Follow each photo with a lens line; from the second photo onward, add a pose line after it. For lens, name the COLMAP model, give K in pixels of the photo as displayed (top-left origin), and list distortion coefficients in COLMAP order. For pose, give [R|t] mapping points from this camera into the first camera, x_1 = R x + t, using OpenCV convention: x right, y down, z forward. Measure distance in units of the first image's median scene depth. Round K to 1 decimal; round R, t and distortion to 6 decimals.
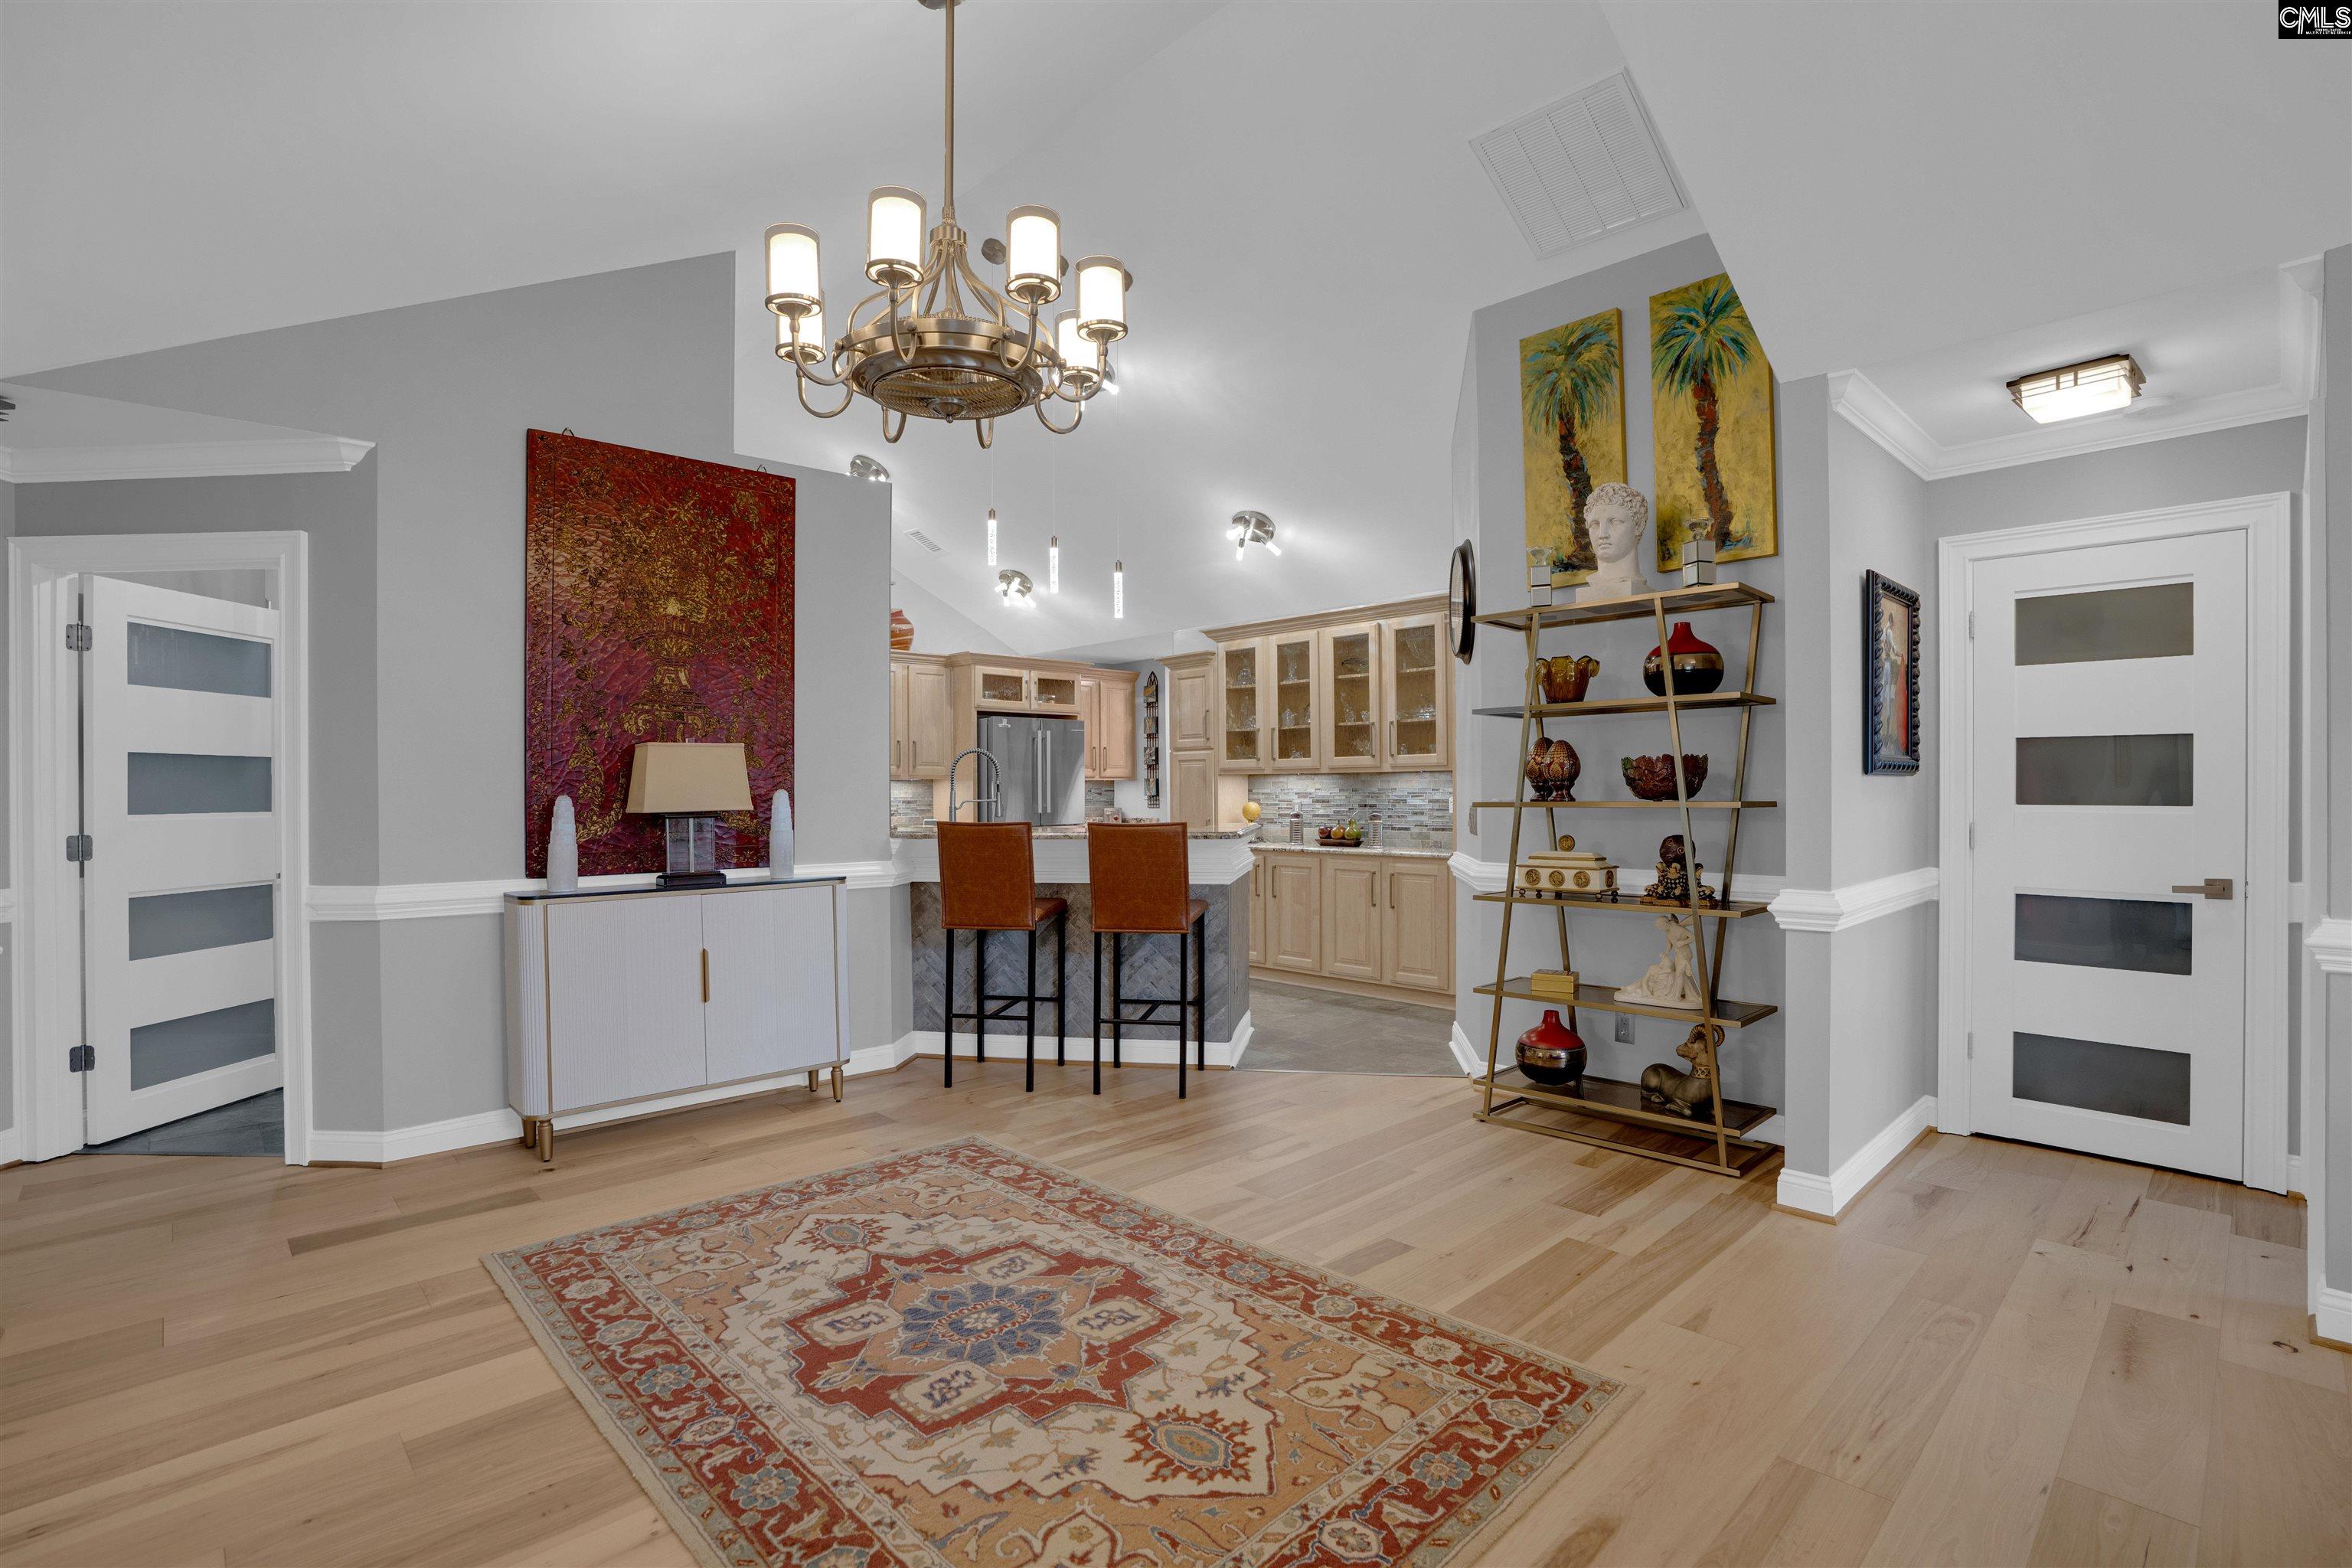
lens RADIAL K [[1093.7, 0, 1180.7], [0, 1093.7, 792.7], [0, 0, 1]] dist [-0.068536, 0.027442]
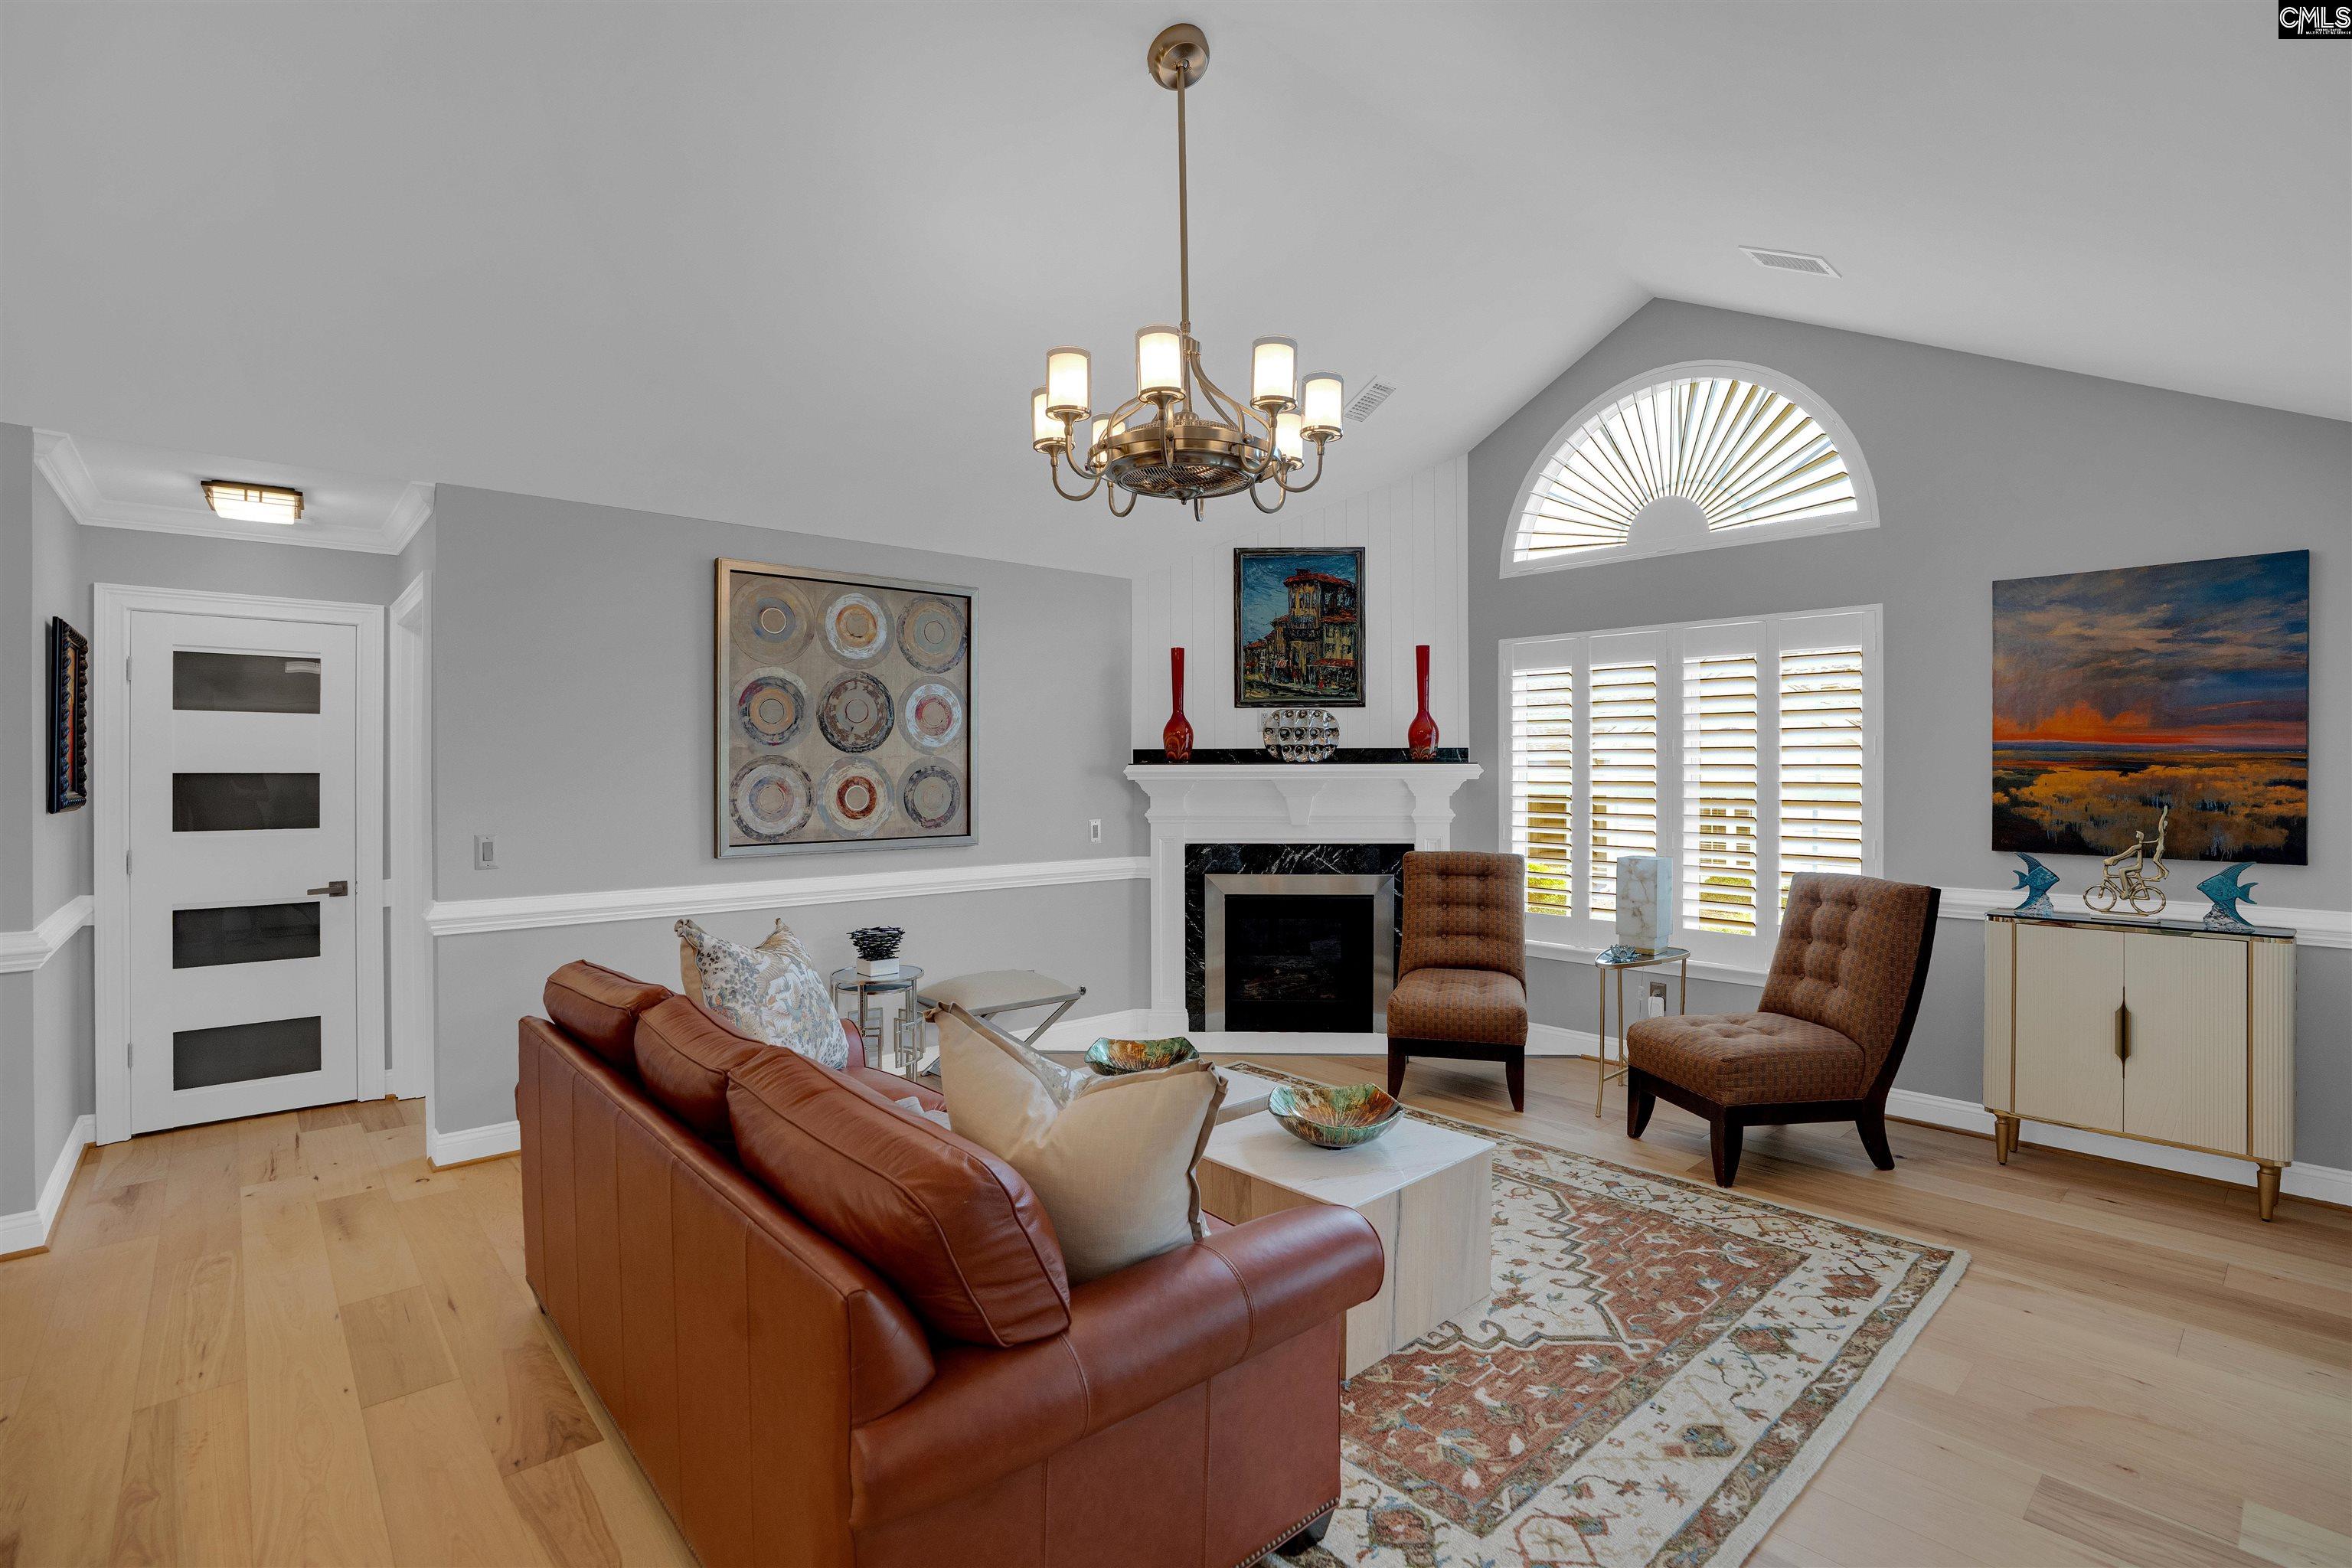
lens RADIAL K [[1141.4, 0, 1185.8], [0, 1141.4, 777.1], [0, 0, 1]] dist [-0.065865, 0.046908]
pose [[0.032204, 0.001163, 0.999481, -0.359878], [0.007067, 0.999974, -0.001391, -0.037380], [-0.999456, 0.007108, 0.032195, -0.120106]]
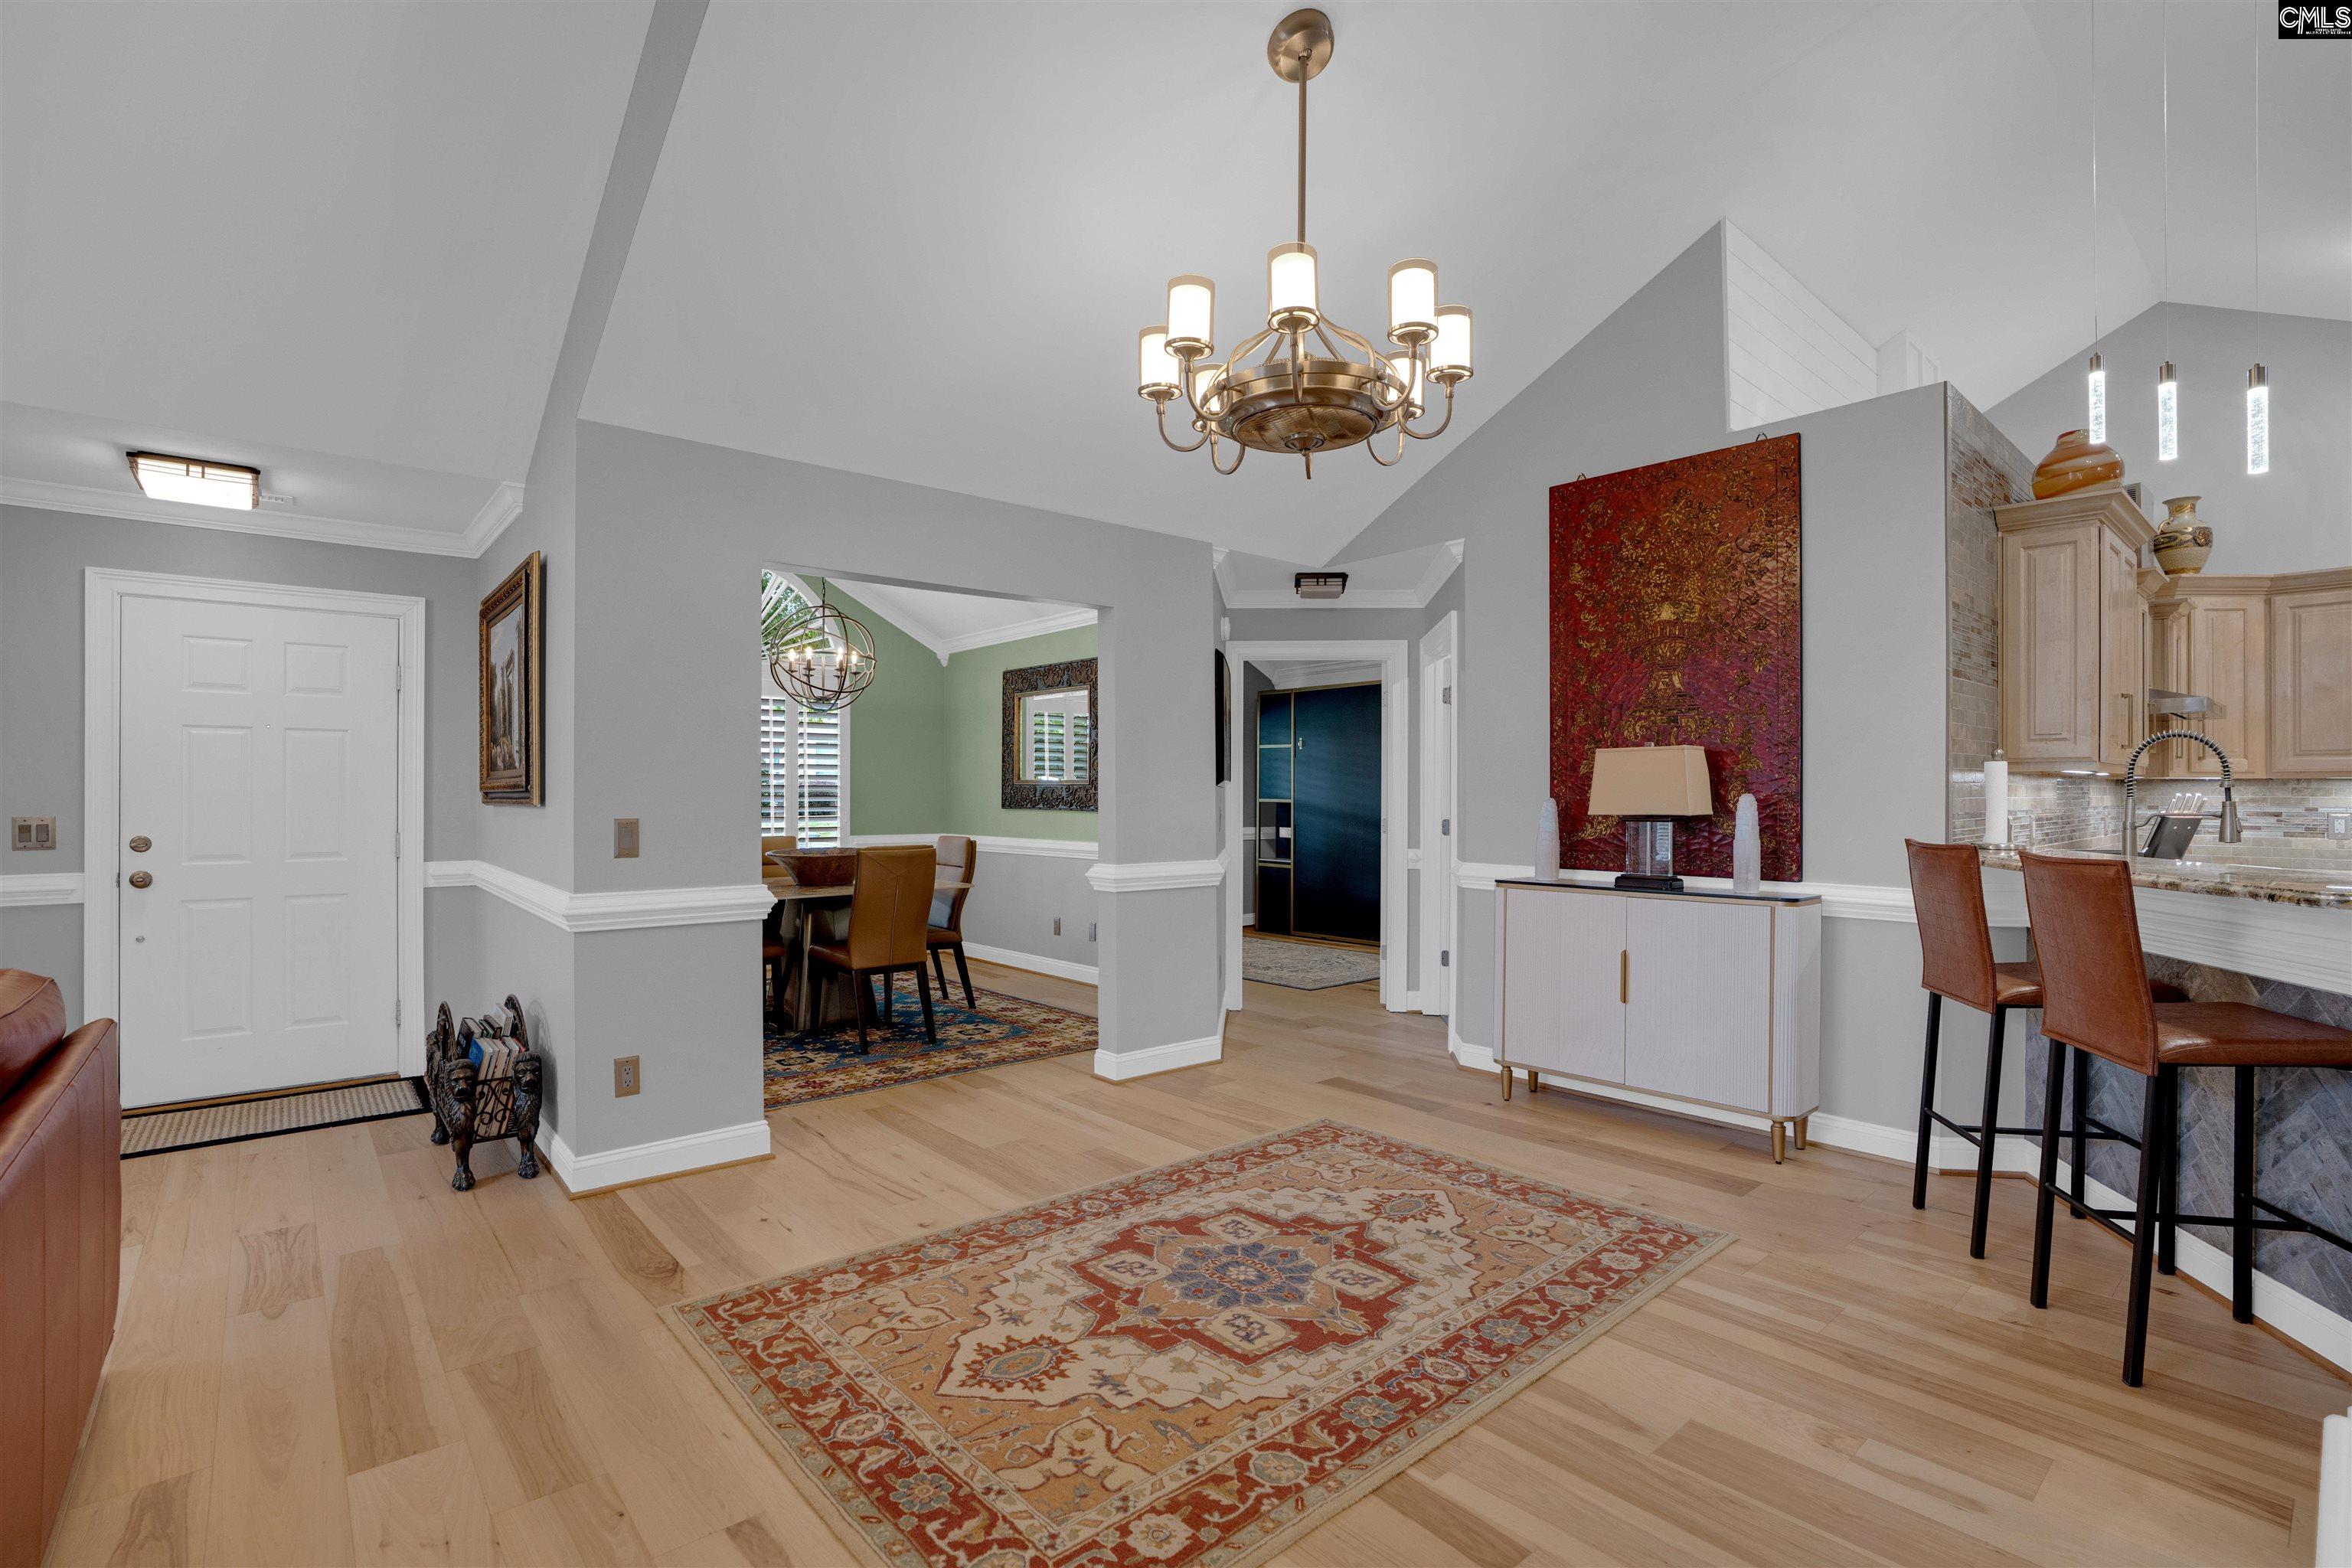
lens RADIAL K [[1097.1, 0, 1180.3], [0, 1097.1, 796.2], [0, 0, 1]] dist [-0.065710, 0.024560]
pose [[-0.050911, 0.009020, -0.998662, 0.635329], [-0.003858, 0.999950, 0.009228, -0.008899], [0.998696, 0.004323, -0.050874, 0.673430]]
